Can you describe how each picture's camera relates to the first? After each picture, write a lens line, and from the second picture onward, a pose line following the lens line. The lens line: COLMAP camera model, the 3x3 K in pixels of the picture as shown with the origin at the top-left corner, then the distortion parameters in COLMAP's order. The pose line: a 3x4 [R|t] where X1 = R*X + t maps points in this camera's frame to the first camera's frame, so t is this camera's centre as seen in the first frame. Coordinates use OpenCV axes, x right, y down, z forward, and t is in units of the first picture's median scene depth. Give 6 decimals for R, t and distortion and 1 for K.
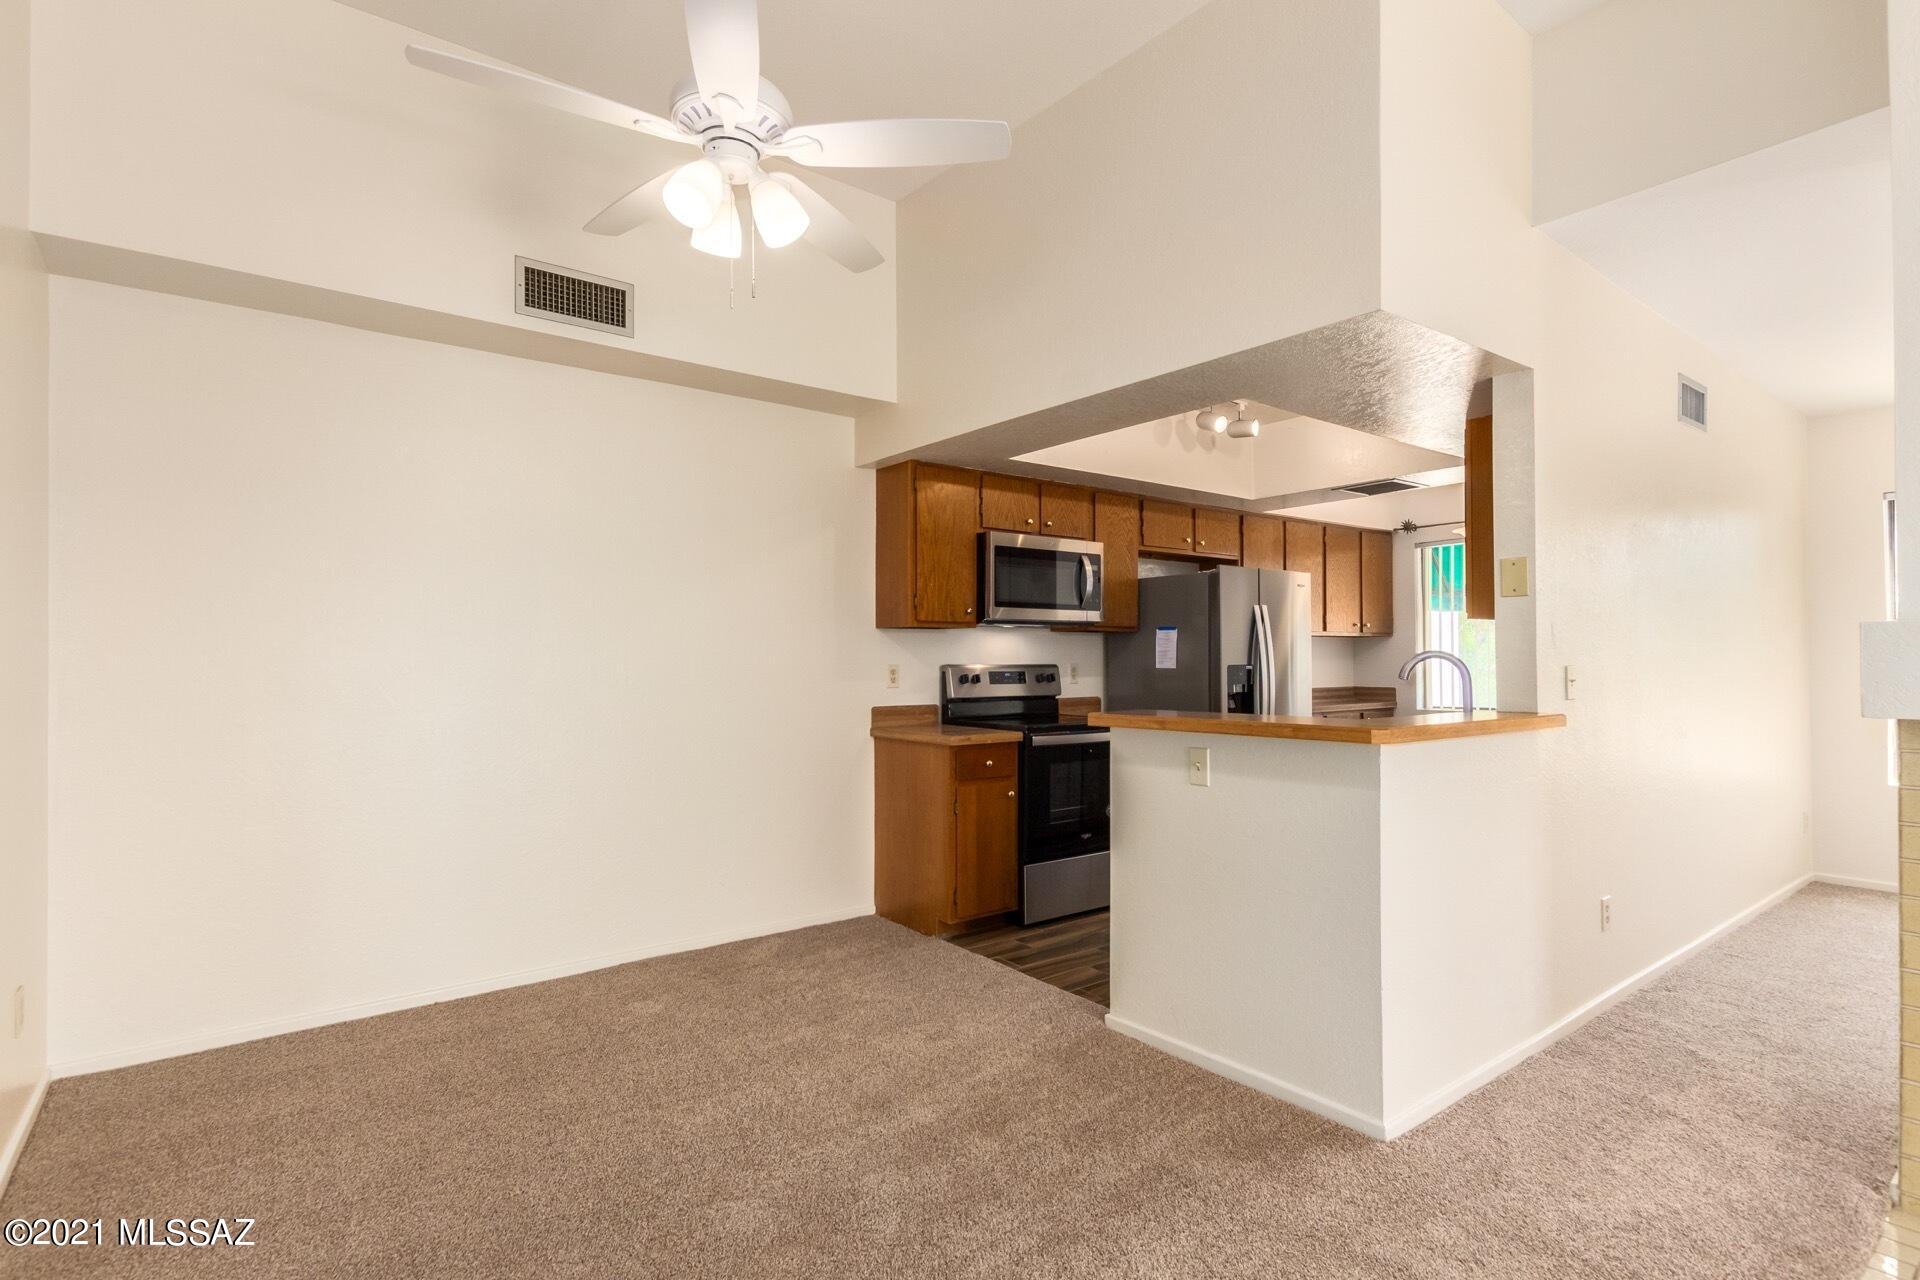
lens RADIAL K [[945.9, 0, 957.8], [0, 945.9, 647.4], [0, 0, 1]] dist [0.019106, -0.007640]
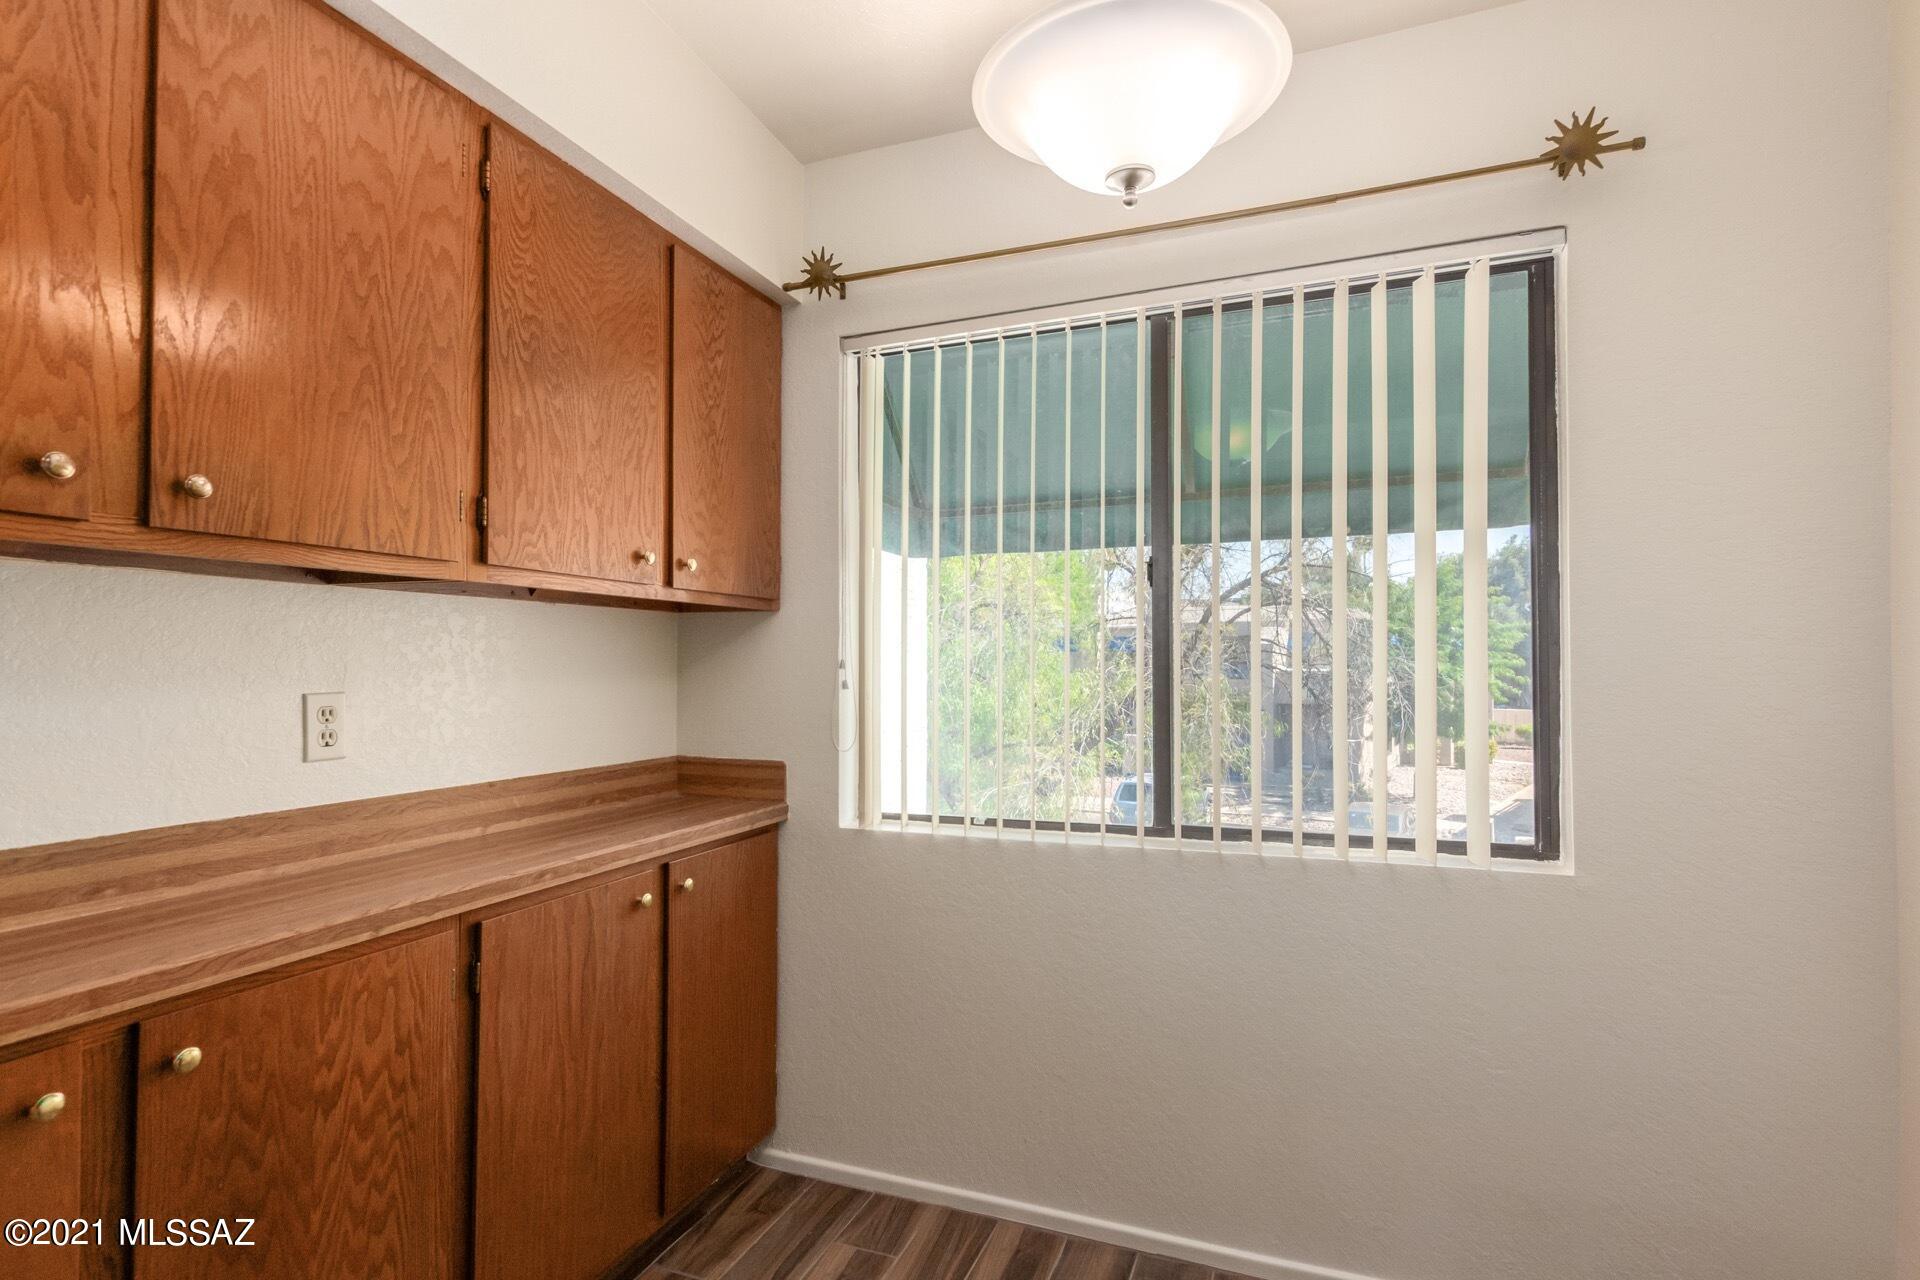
lens RADIAL K [[945.9, 0, 957.8], [0, 945.9, 647.4], [0, 0, 1]] dist [0.019106, -0.007640]
pose [[0.856108, 0.011894, 0.516659, 0.508129], [-0.011435, 0.999926, -0.004072, 0.004584], [-0.516670, -0.002421, 0.856181, 1.019255]]
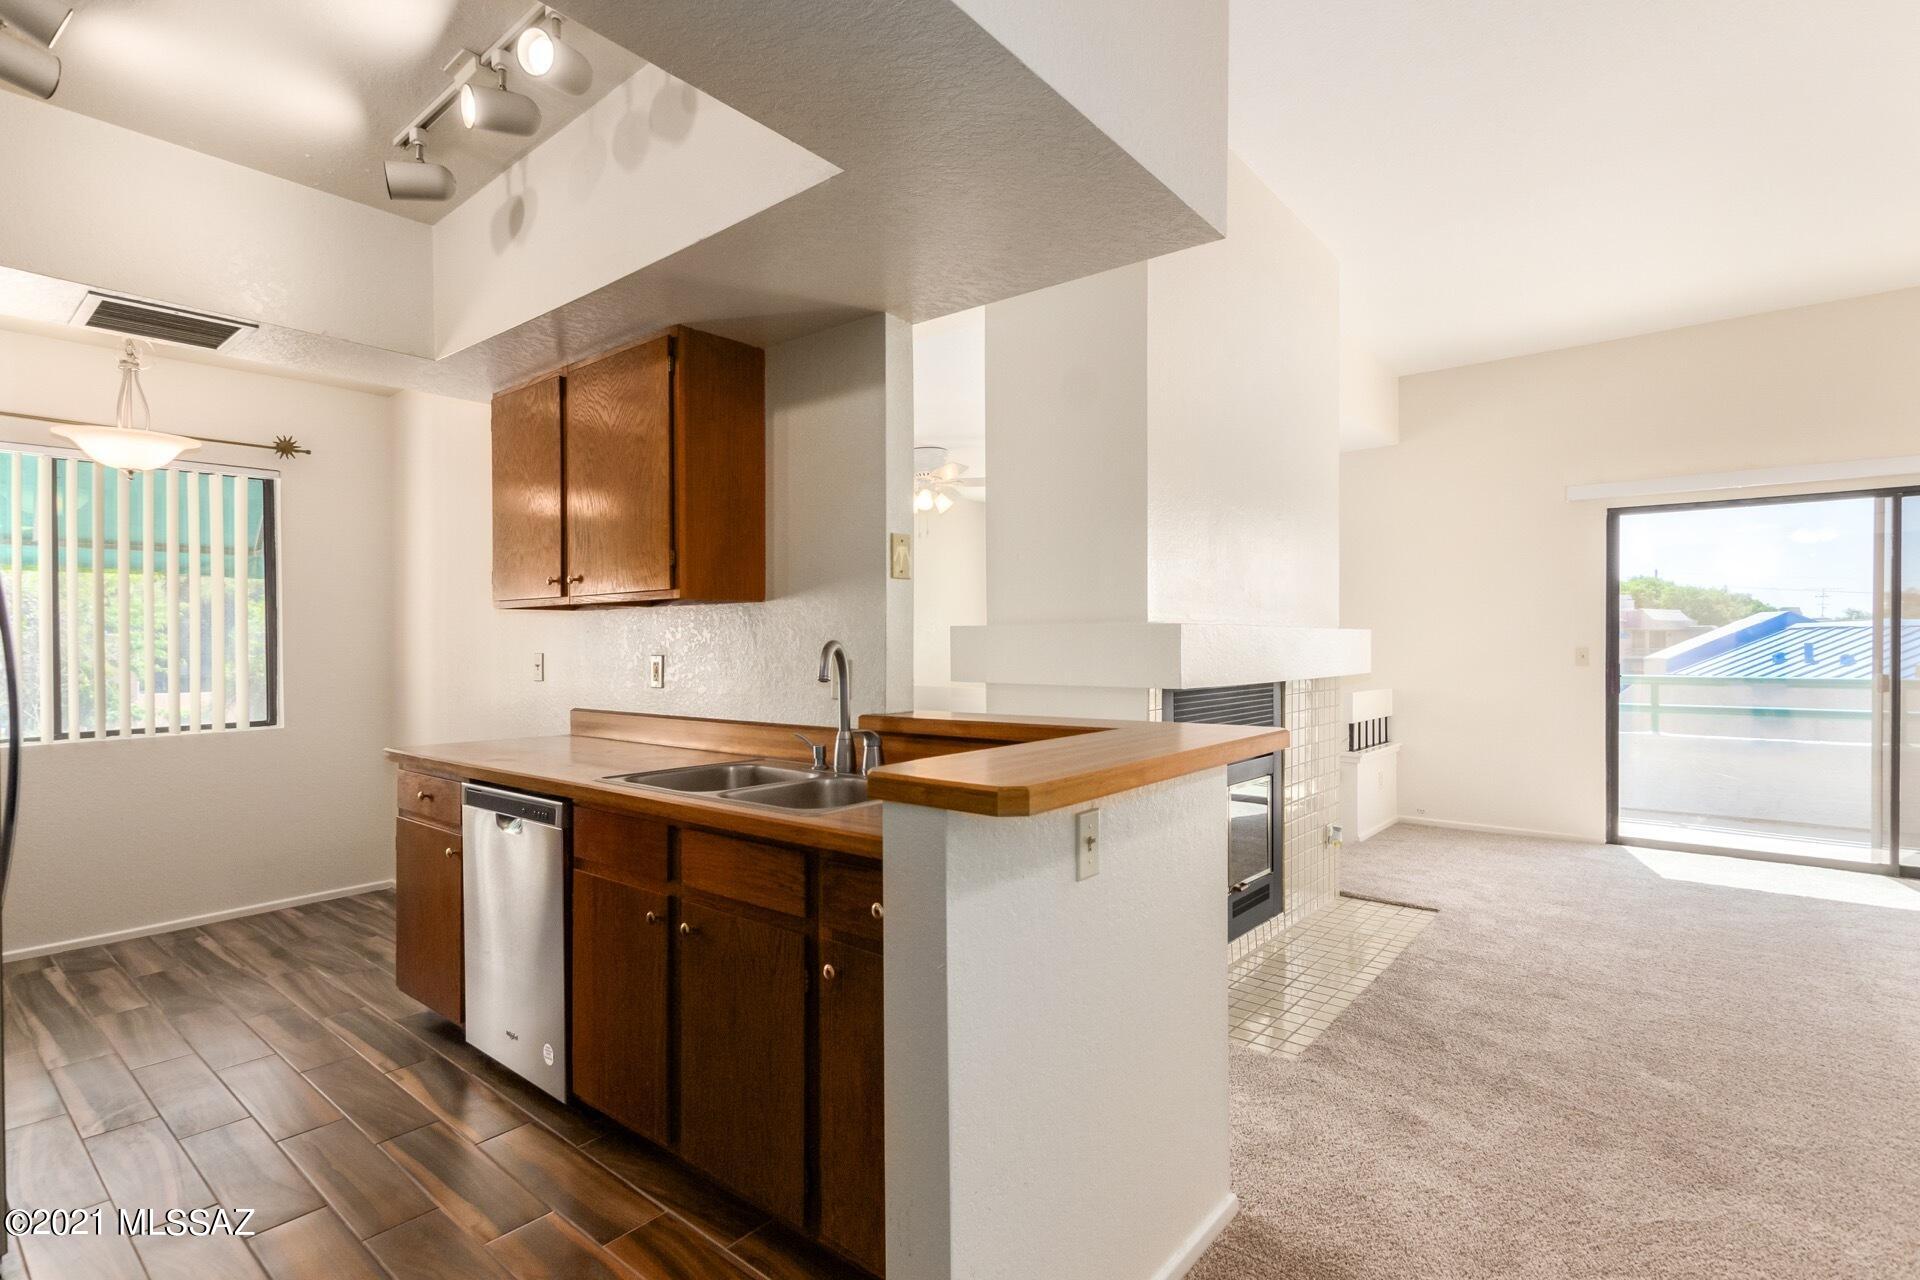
lens RADIAL K [[945.9, 0, 957.8], [0, 945.9, 647.4], [0, 0, 1]] dist [0.019106, -0.007640]
pose [[-0.230219, 0.001155, 0.973138, -0.183528], [-0.005659, 0.999981, -0.002526, 0.006963], [-0.973122, -0.006088, -0.230208, 0.774769]]
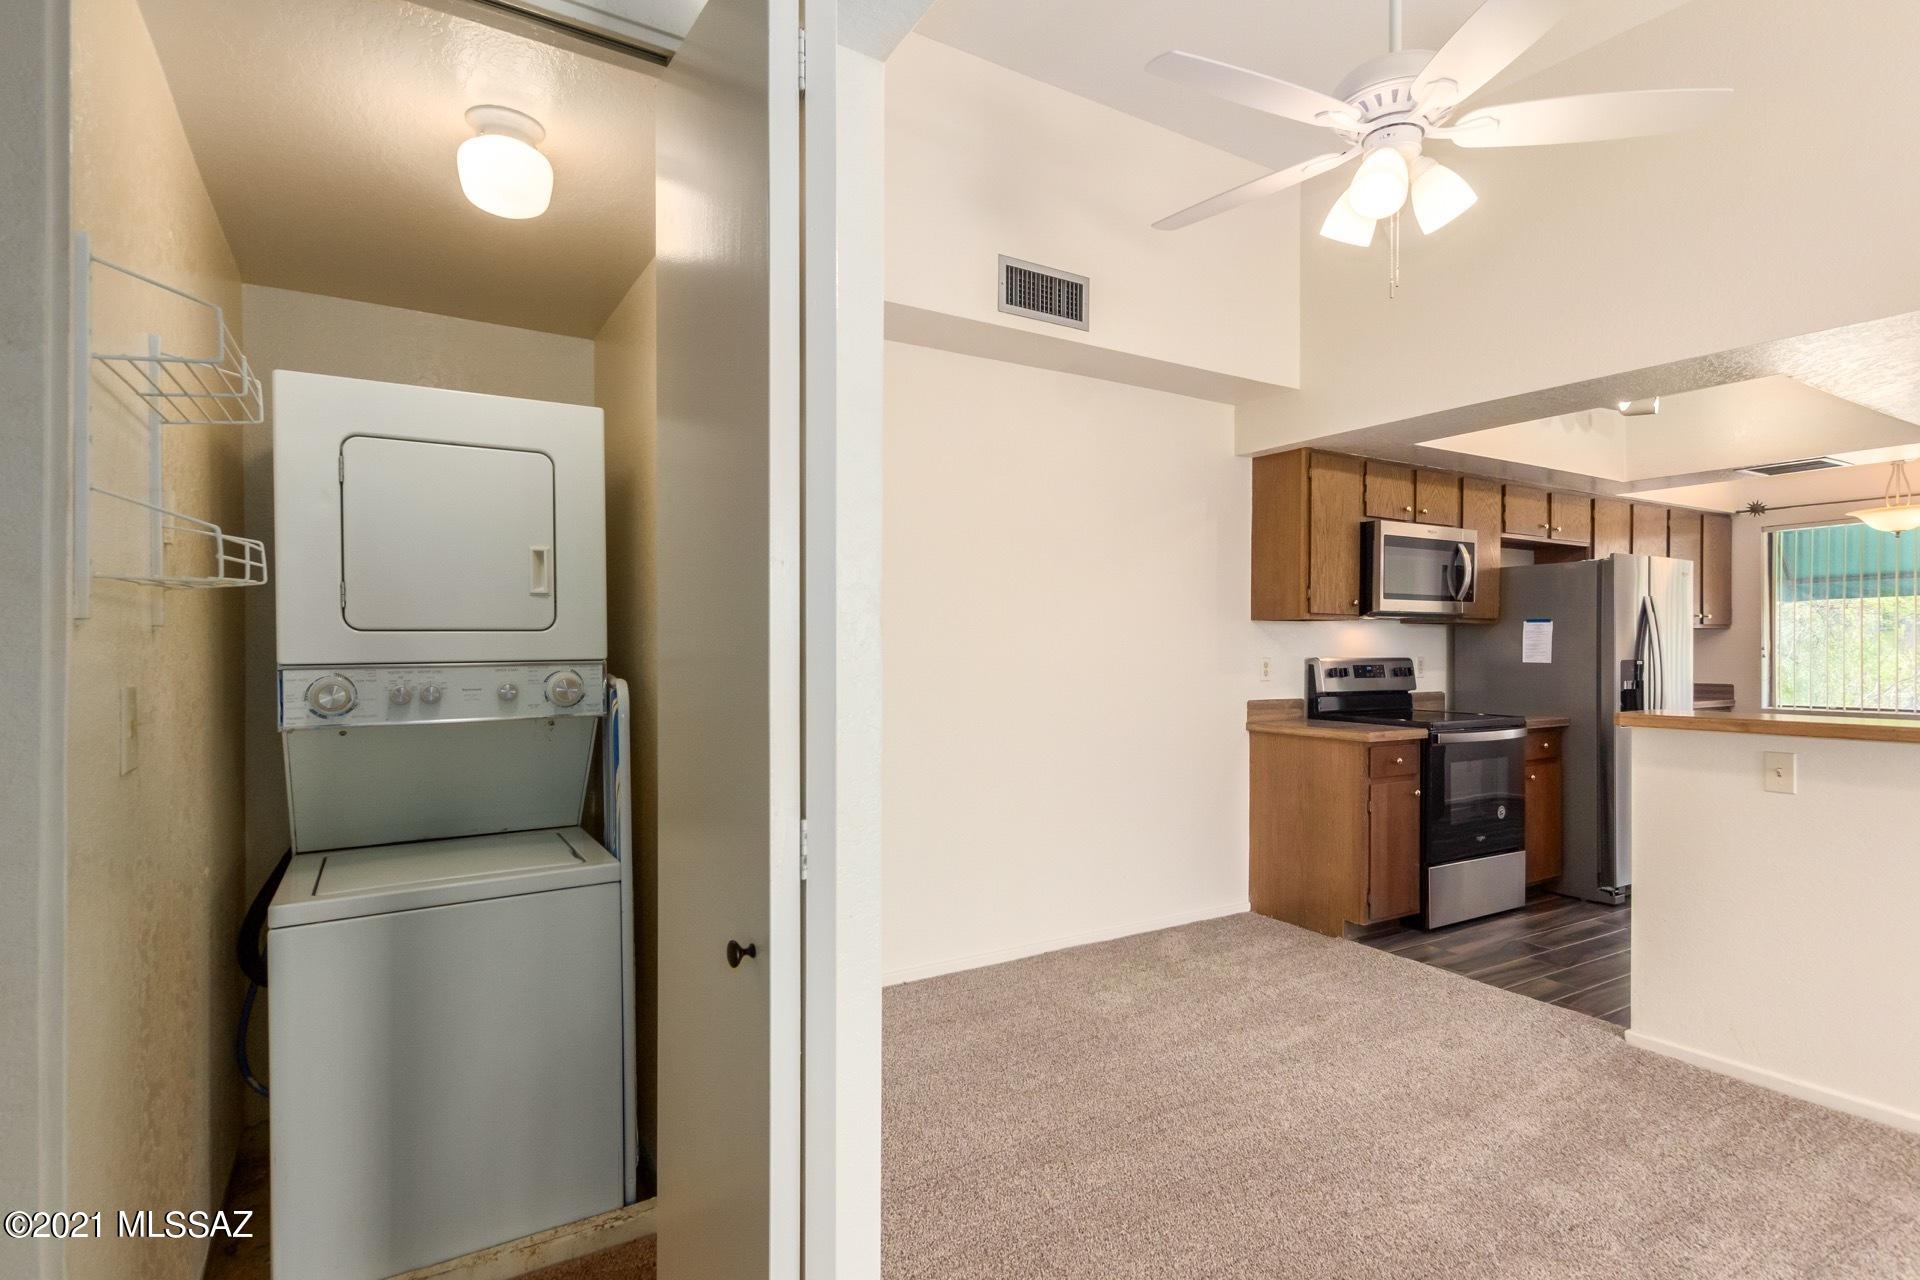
lens RADIAL K [[959.3, 0, 955.1], [0, 959.3, 645.9], [0, 0, 1]] dist [0.029544, -0.012788]
pose [[0.994668, 0.005497, -0.102982, -0.289453], [-0.004218, 0.999911, 0.012629, -0.005060], [0.103043, -0.012127, 0.994603, -0.022806]]
